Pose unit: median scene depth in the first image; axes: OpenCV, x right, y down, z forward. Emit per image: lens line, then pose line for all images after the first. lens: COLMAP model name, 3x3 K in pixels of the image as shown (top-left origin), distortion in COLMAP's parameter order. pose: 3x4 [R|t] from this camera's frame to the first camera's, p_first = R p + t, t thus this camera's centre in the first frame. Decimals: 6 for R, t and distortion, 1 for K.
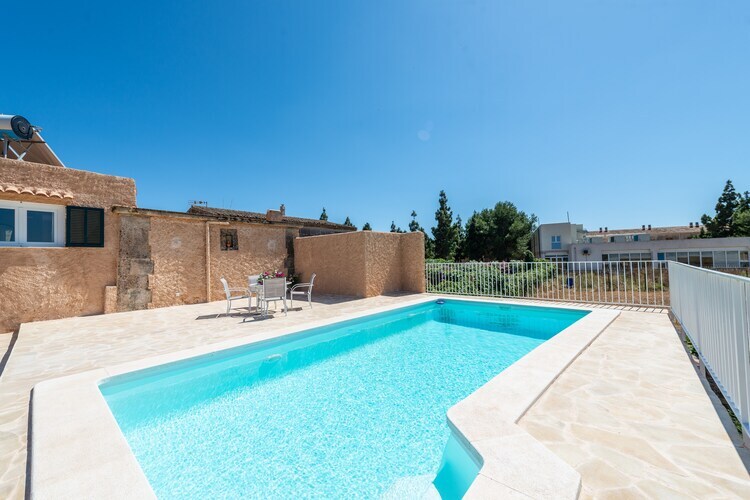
lens RADIAL K [[292.6, 0, 373.3], [0, 292.6, 251.4], [0, 0, 1]] dist [0.018168, -0.005607]
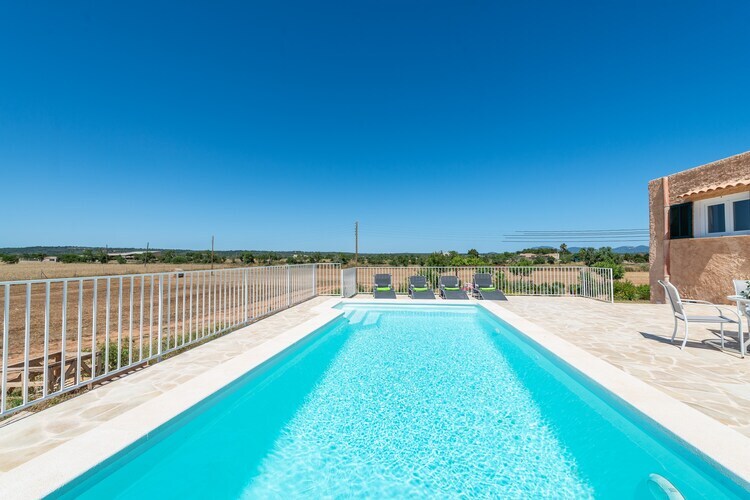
lens RADIAL K [[292.6, 0, 374.3], [0, 292.6, 250.7], [0, 0, 1]] dist [0.018168, -0.005607]
pose [[-0.826787, 0.014749, -0.562322, 0.380631], [0.042039, 0.998481, -0.035621, 0.016204], [0.560943, -0.053091, -0.826151, 0.838260]]
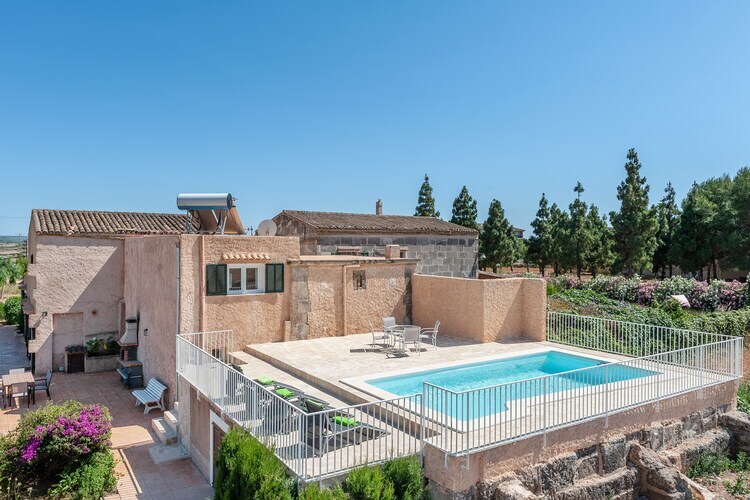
lens RADIAL K [[537.8, 0, 363.2], [0, 537.8, 241.6], [0, 0, 1]] dist [0.011506, -0.009738]
pose [[0.963917, 0.029556, -0.264557, 0.060861], [-0.022036, 0.999266, 0.031349, -0.265084], [0.265289, -0.024388, 0.963860, -1.013841]]
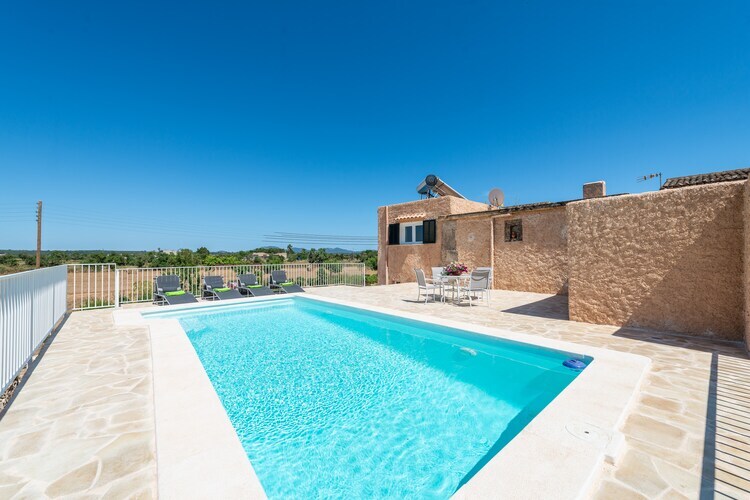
lens RADIAL K [[292.6, 0, 374.1], [0, 292.6, 251.5], [0, 0, 1]] dist [0.018168, -0.005607]
pose [[-0.112827, 0.010724, -0.993557, 0.583477], [0.036648, 0.999306, 0.006624, 0.007136], [0.992939, -0.035665, -0.113142, 0.684980]]
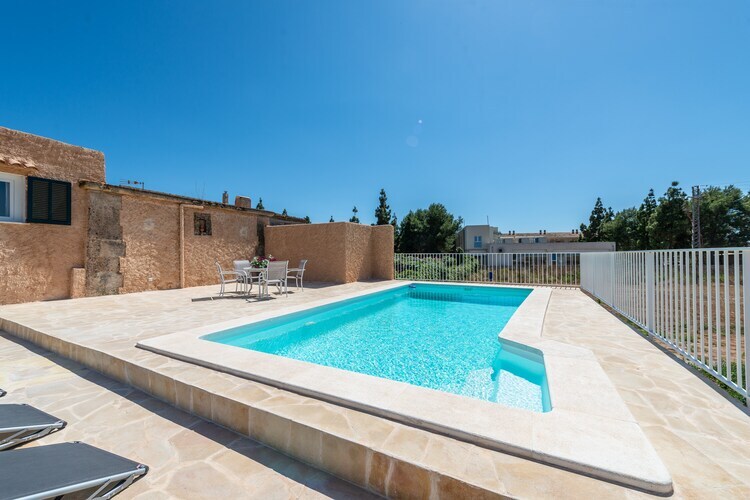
lens RADIAL K [[292.6, 0, 373.6], [0, 292.6, 251.0], [0, 0, 1]] dist [0.018168, -0.005607]
pose [[0.972926, 0.024242, 0.229842, -0.174677], [-0.027296, 0.999576, 0.010118, 0.024527], [-0.229499, -0.016117, 0.973175, -0.077993]]
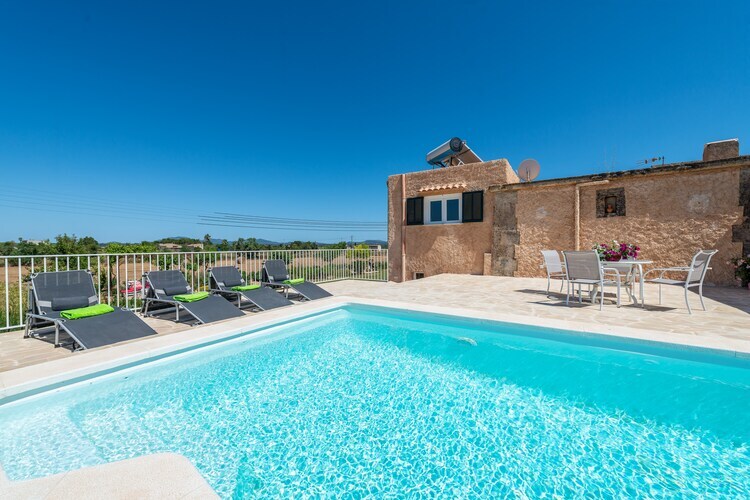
lens RADIAL K [[292.6, 0, 373.3], [0, 292.6, 250.6], [0, 0, 1]] dist [0.018168, -0.005607]
pose [[0.129230, 0.036966, -0.990925, 0.202950], [0.033833, 0.998559, 0.041663, 0.032769], [0.991037, -0.038910, 0.127793, 0.310626]]
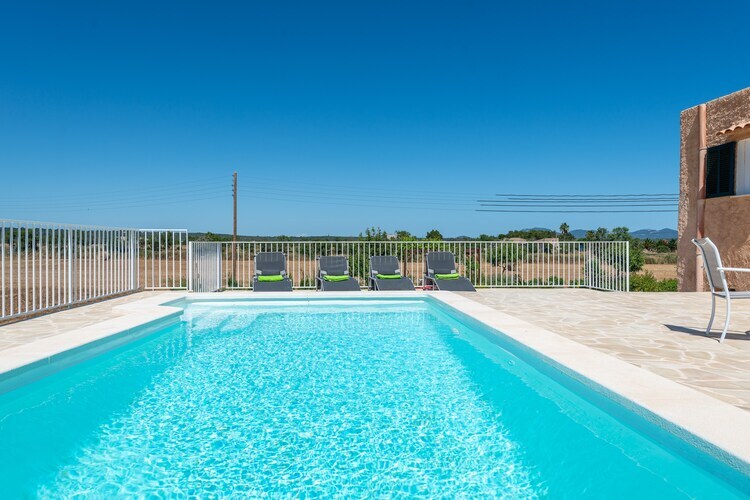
lens RADIAL K [[490.9, 0, 373.5], [0, 490.9, 249.7], [0, 0, 1]] dist [0.026480, -0.016069]
pose [[-0.698255, 0.031516, -0.715155, 0.324091], [0.037810, 0.999260, 0.007120, 0.060791], [0.714850, -0.022068, -0.698930, 0.818455]]
